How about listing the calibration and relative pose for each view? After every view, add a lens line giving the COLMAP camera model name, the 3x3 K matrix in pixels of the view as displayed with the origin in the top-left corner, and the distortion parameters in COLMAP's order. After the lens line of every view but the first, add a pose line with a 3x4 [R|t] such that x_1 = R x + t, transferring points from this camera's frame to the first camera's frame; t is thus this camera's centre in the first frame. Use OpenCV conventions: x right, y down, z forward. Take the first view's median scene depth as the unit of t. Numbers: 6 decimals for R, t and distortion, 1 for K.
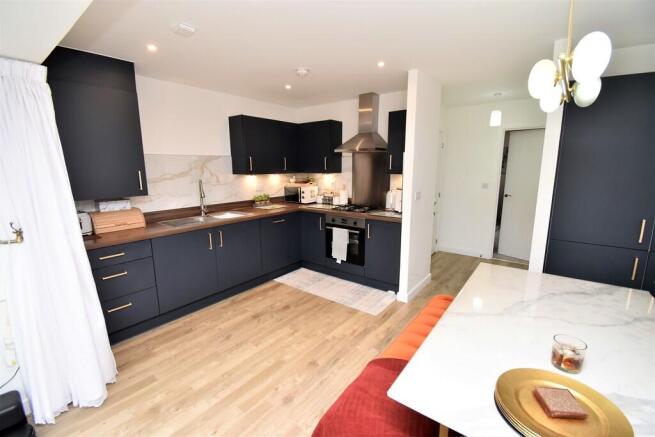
lens RADIAL K [[288.1, 0, 327.5], [0, 288.1, 218.5], [0, 0, 1]] dist [0.000117, -0.016244]
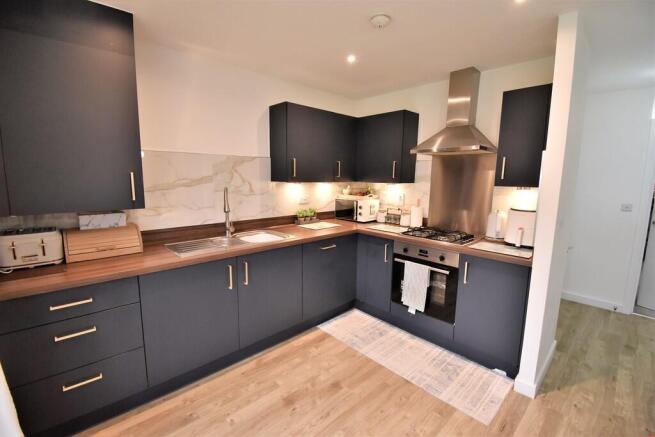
lens RADIAL K [[288.1, 0, 327.5], [0, 288.1, 218.5], [0, 0, 1]] dist [0.000117, -0.016244]
pose [[0.988162, 0.041528, -0.147689, -0.070667], [-0.046751, 0.998392, -0.032070, -0.041436], [0.146120, 0.038595, 0.988514, 0.296950]]
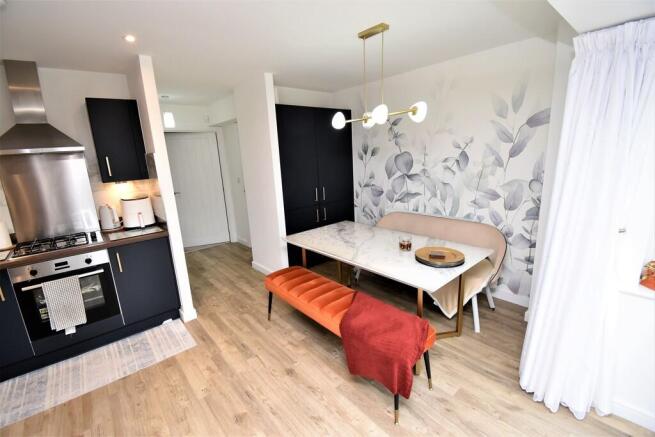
lens RADIAL K [[288.1, 0, 327.5], [0, 288.1, 218.5], [0, 0, 1]] dist [0.000117, -0.016244]
pose [[0.192328, -0.224387, 0.955333, -0.398142], [0.223216, 0.957992, 0.180074, -0.072011], [-0.955607, 0.178612, 0.234335, 0.299925]]
